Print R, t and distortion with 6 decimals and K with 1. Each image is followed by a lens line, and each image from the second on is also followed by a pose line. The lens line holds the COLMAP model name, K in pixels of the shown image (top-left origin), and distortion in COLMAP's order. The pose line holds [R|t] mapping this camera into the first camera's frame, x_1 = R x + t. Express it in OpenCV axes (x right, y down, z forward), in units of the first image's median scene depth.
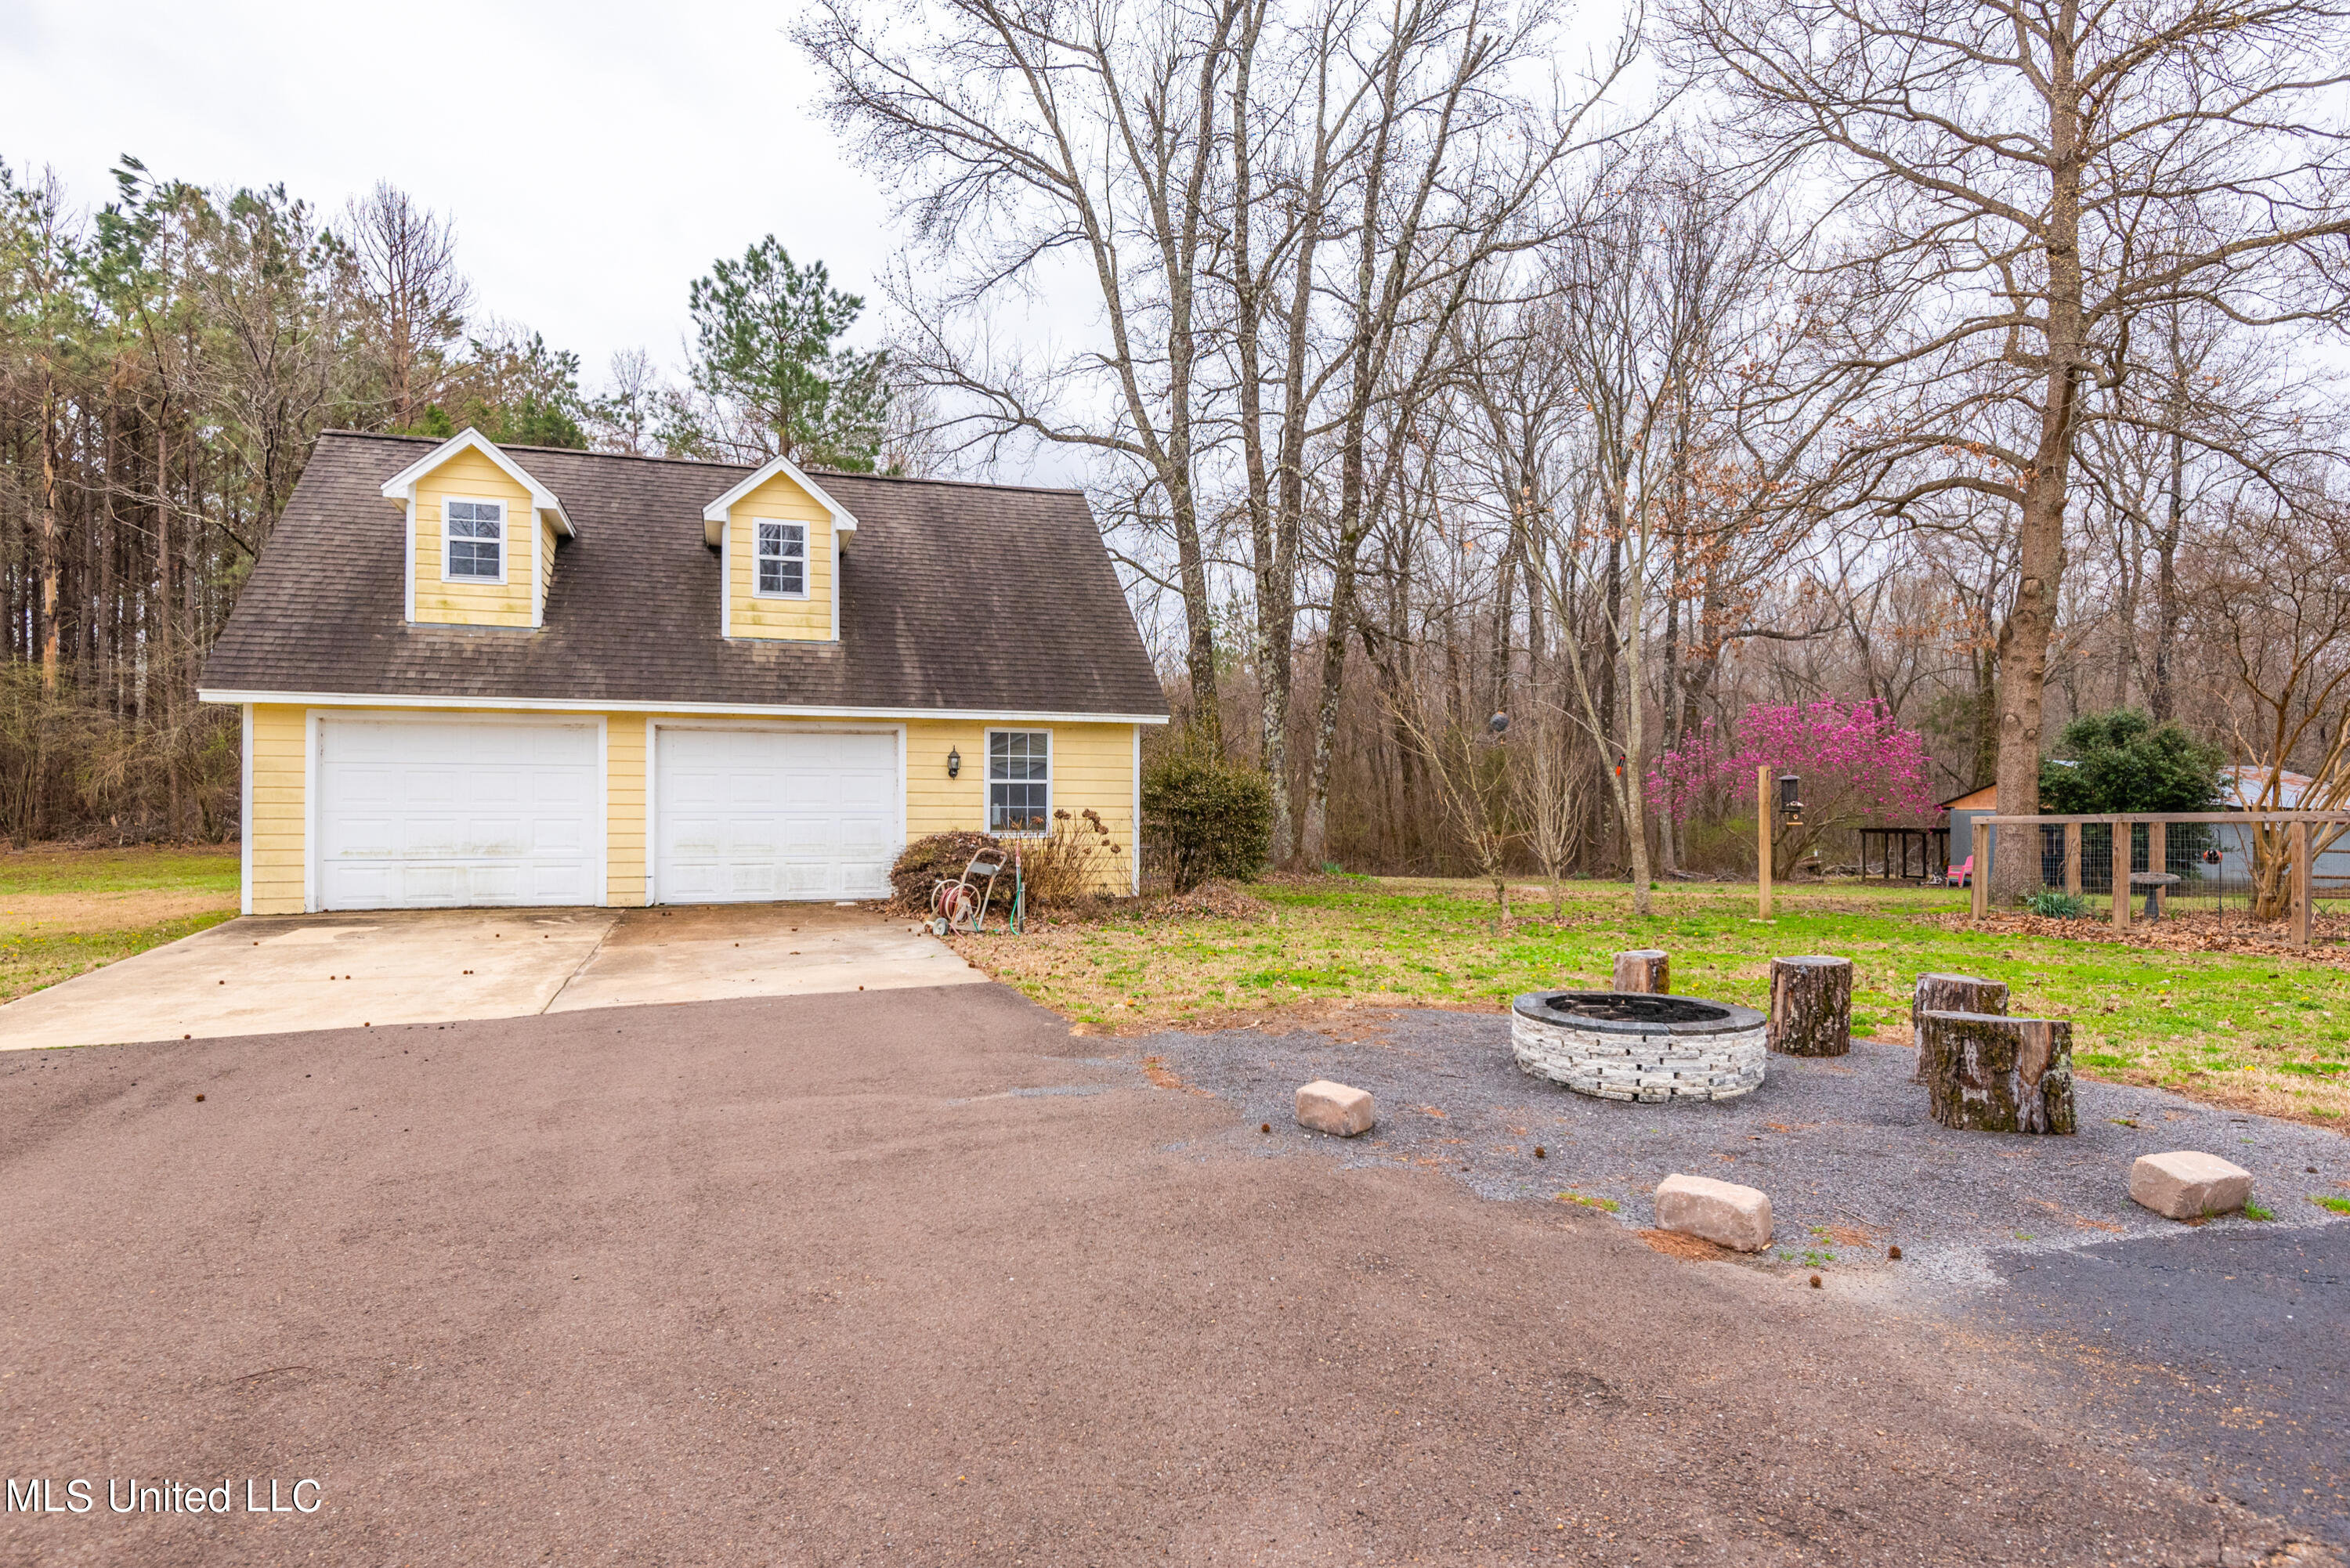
lens RADIAL K [[1345.1, 0, 1179.8], [0, 1345.1, 778.2], [0, 0, 1]] dist [0.033036, 0.002215]
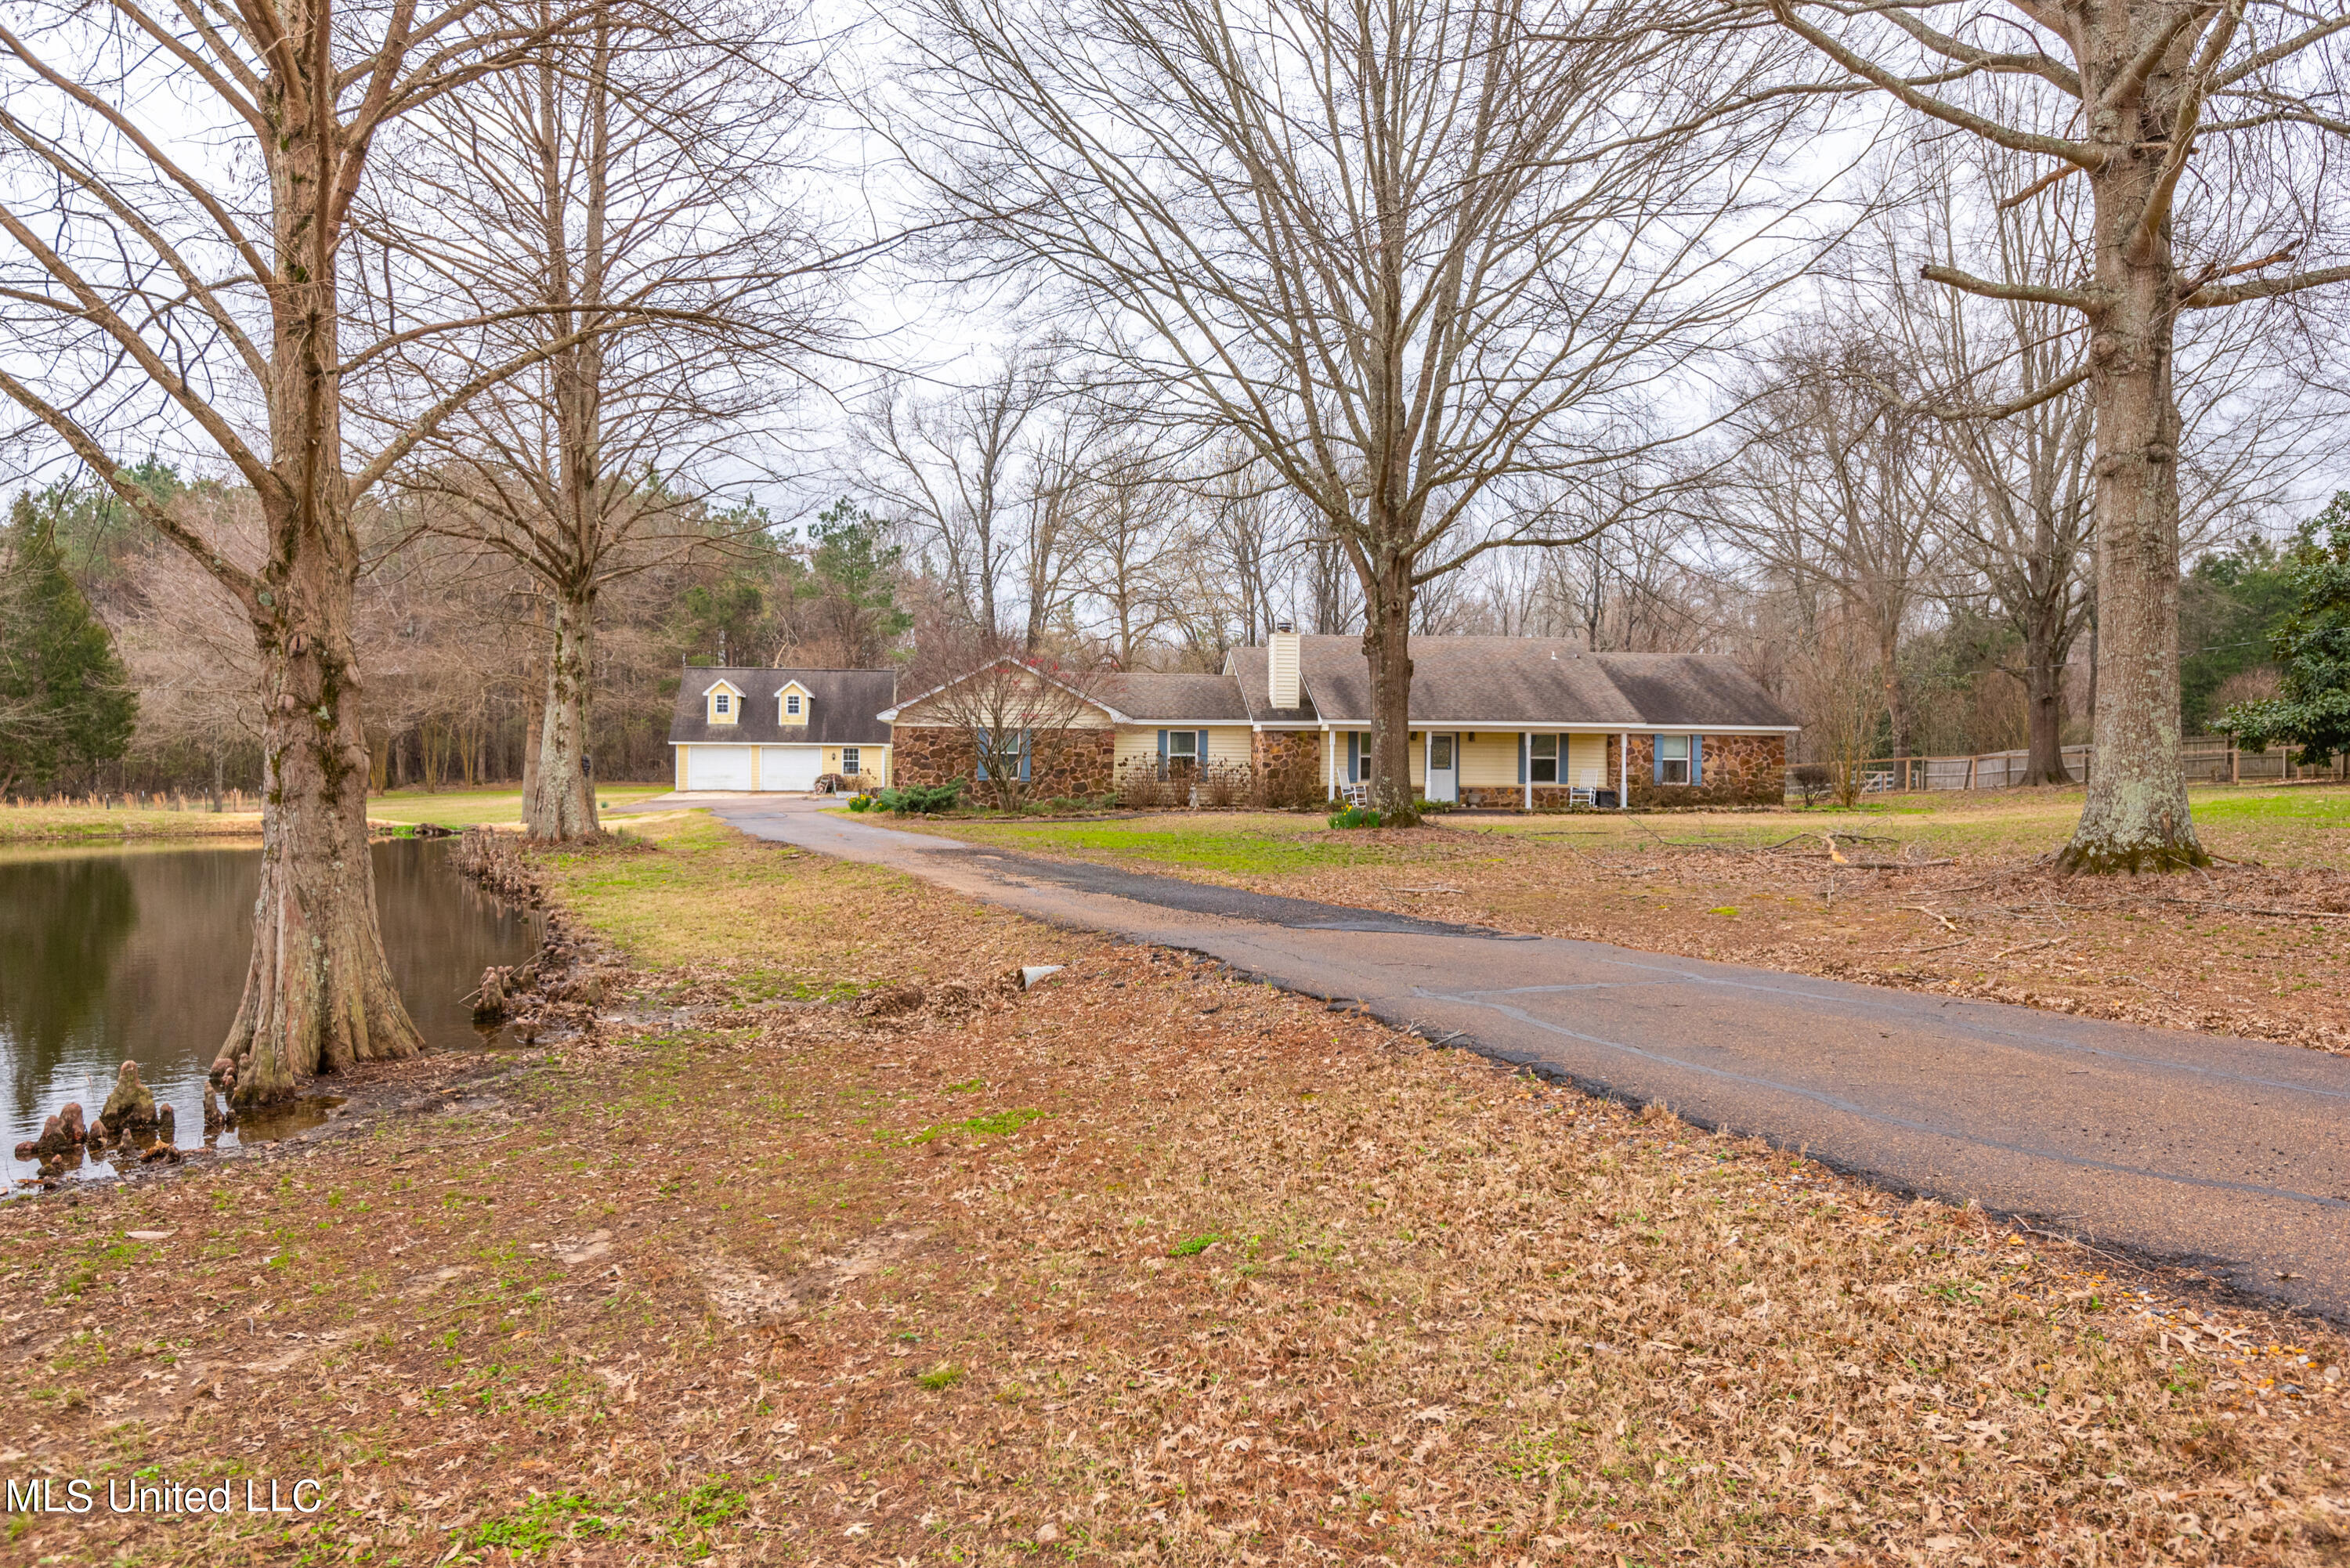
lens RADIAL K [[1603.0, 0, 1174.0], [0, 1603.0, 745.6], [0, 0, 1]] dist [-0.004410, -0.001037]
pose [[0.980707, -0.000589, -0.195482, 1.725860], [0.003293, 0.999903, 0.013508, -0.103093], [0.195455, -0.013891, 0.980614, -3.405254]]
